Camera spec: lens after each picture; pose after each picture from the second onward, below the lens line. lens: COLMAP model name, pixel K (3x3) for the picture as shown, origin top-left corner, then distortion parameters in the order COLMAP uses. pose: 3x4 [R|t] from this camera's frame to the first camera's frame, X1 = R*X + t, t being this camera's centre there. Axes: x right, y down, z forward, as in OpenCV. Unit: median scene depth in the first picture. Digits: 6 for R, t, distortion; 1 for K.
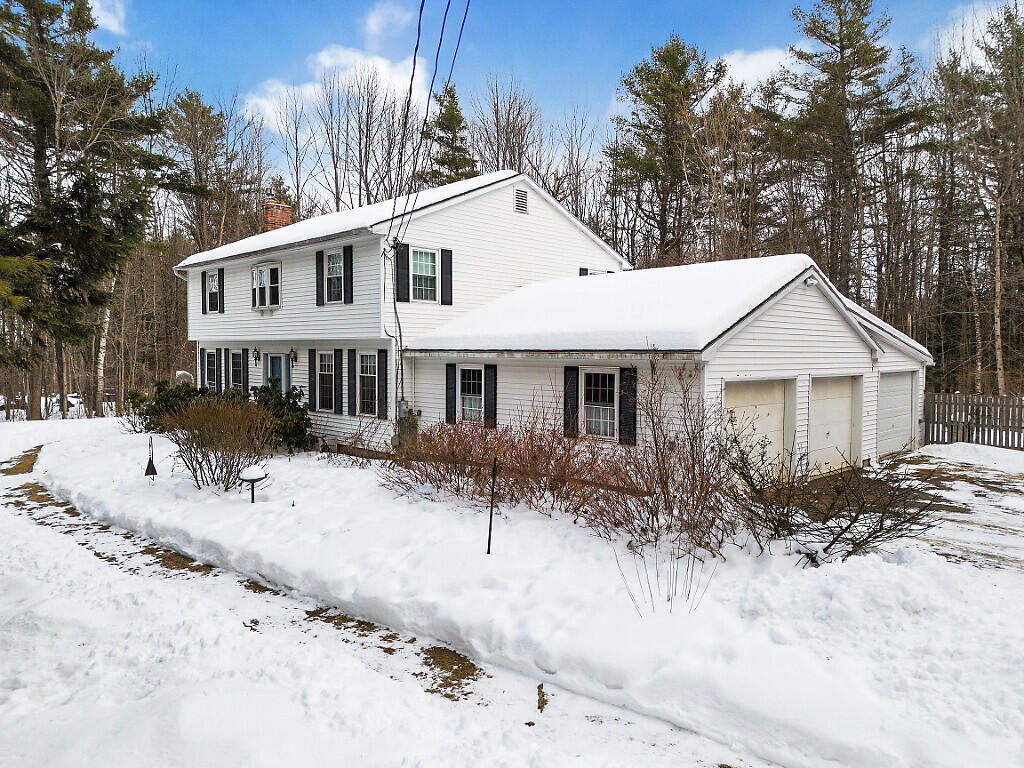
lens RADIAL K [[718.2, 0, 509.3], [0, 718.2, 386.0], [0, 0, 1]] dist [0.076521, -0.066874]
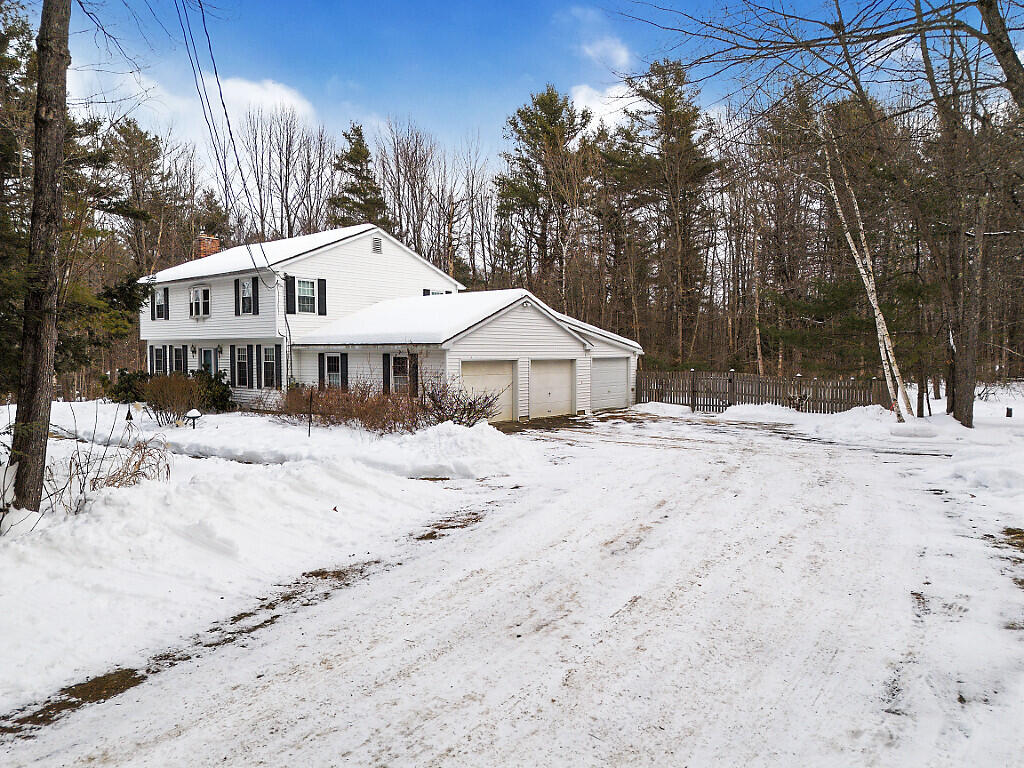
lens RADIAL K [[718.2, 0, 509.3], [0, 718.2, 386.0], [0, 0, 1]] dist [0.076521, -0.066874]
pose [[0.996853, -0.008659, 0.078794, 0.182518], [0.008670, 0.999962, 0.000206, 0.039662], [-0.078793, 0.000477, 0.996891, -0.550028]]
